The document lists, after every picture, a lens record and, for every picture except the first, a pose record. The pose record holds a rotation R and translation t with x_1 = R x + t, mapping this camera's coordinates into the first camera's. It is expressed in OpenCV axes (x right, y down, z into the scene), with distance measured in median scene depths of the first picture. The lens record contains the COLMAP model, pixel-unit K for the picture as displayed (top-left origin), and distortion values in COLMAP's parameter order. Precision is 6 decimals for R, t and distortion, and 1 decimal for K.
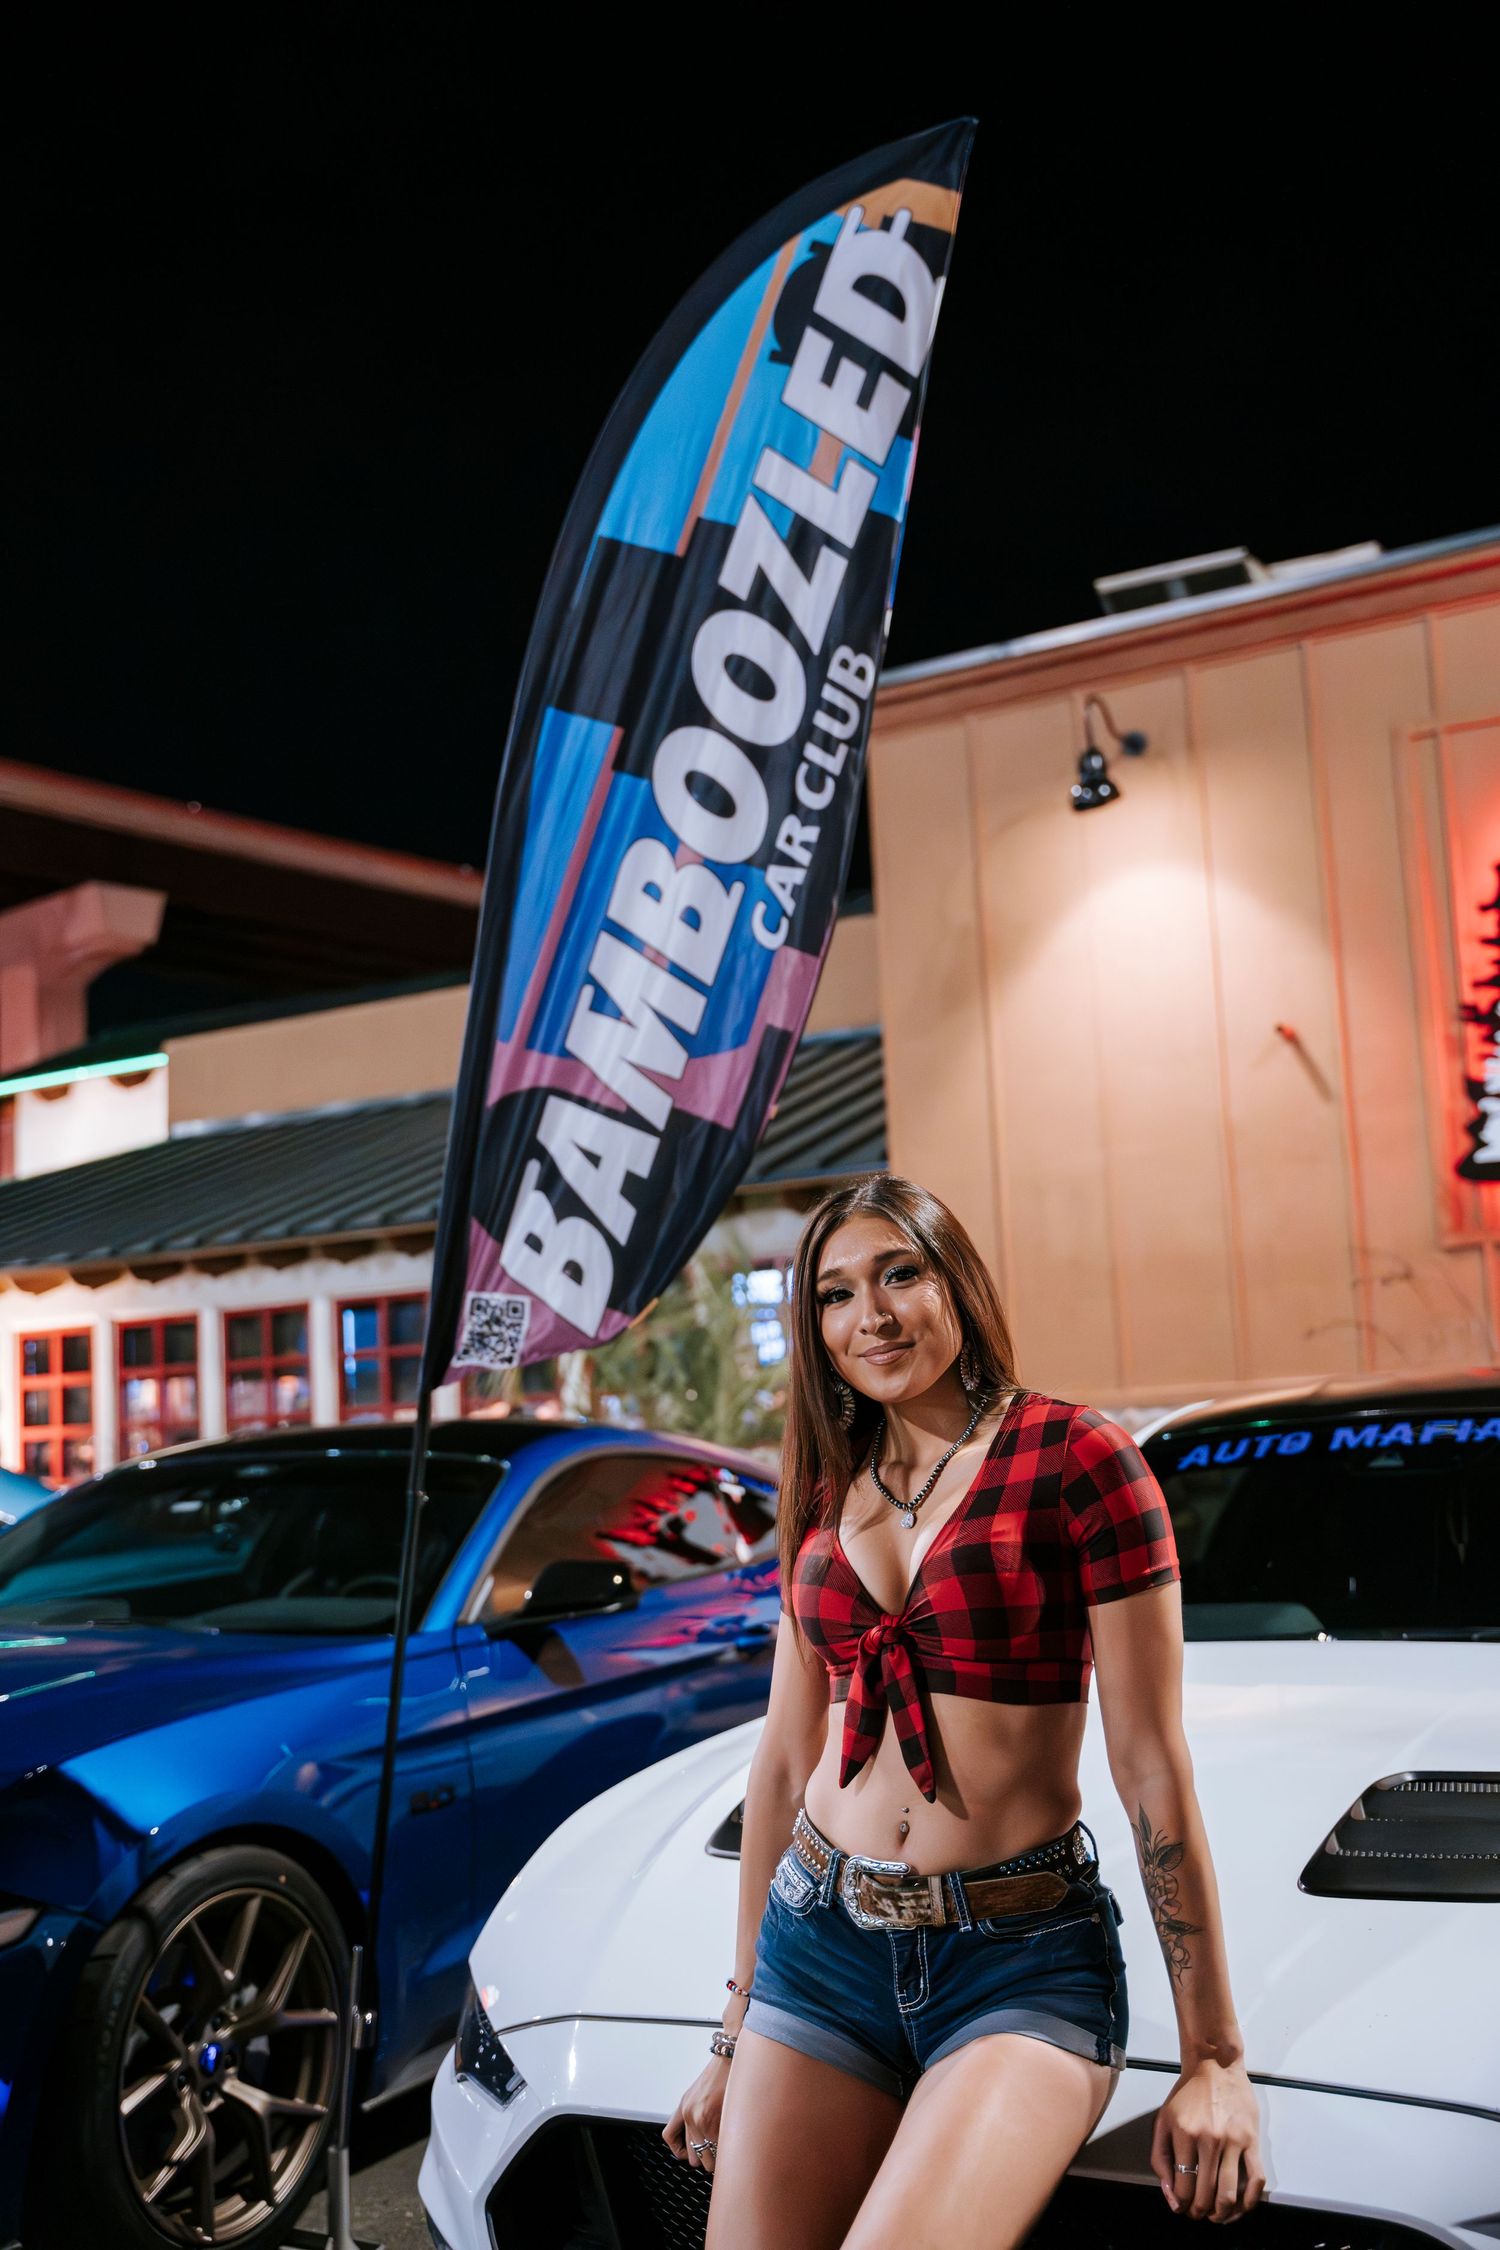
lens RADIAL K [[2417.8, 0, 760.2], [0, 2417.8, 1133.8], [0, 0, 1]] dist [0.079450, 0.000000]
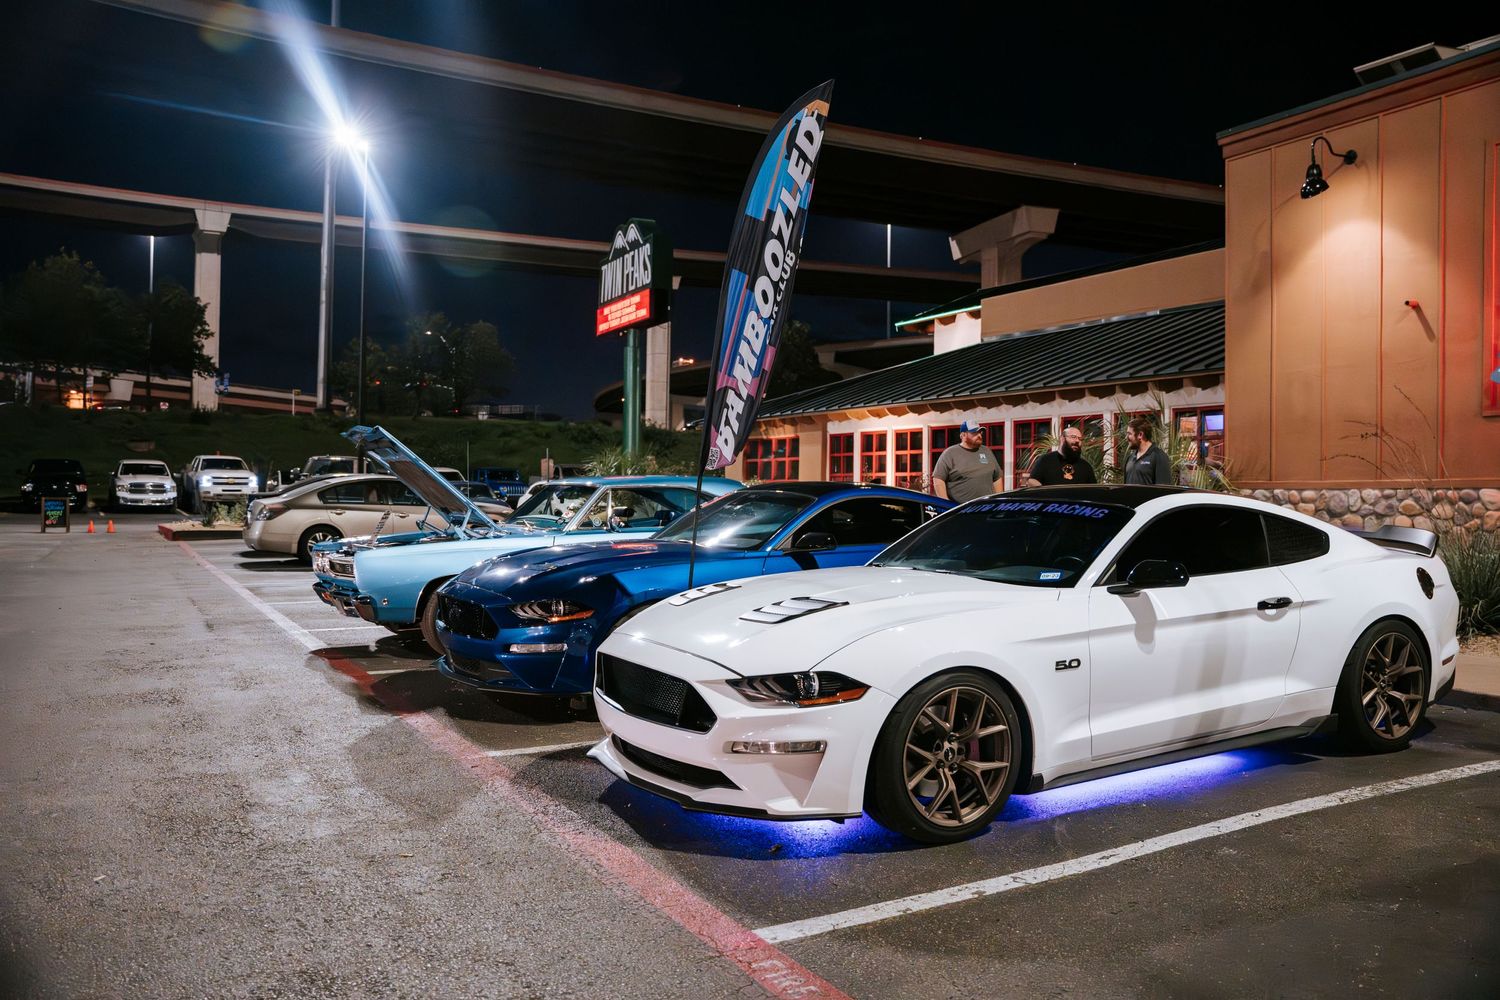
lens RADIAL K [[1207.1, 0, 734.1], [0, 1207.1, 496.4], [0, 0, 1]] dist [-0.012991, 0.006027]
pose [[0.865643, 0.057000, -0.497407, 0.234913], [0.014076, 0.990335, 0.137983, -0.030309], [0.500464, -0.126446, 0.856474, -0.137166]]
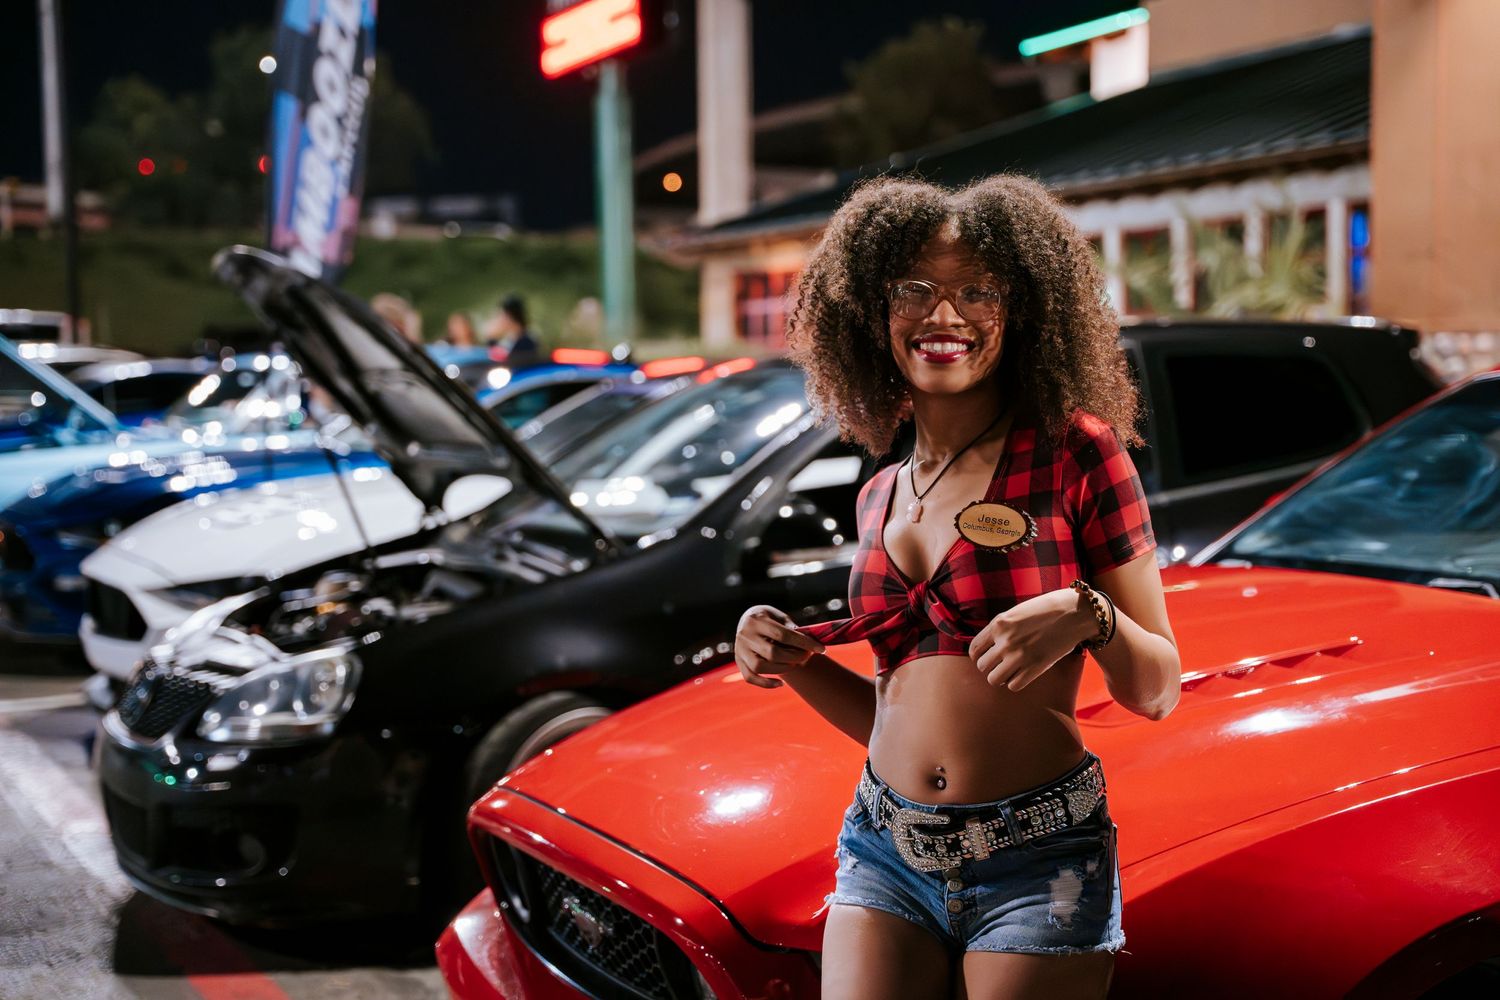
lens RADIAL K [[2397.6, 0, 760.8], [0, 2397.6, 492.9], [0, 0, 1]] dist [0.349168, 0.000000]
pose [[0.826446, 0.063215, -0.559455, 0.573493], [0.053085, 0.980501, 0.189210, -0.071550], [0.560507, -0.186071, 0.806975, -0.285182]]
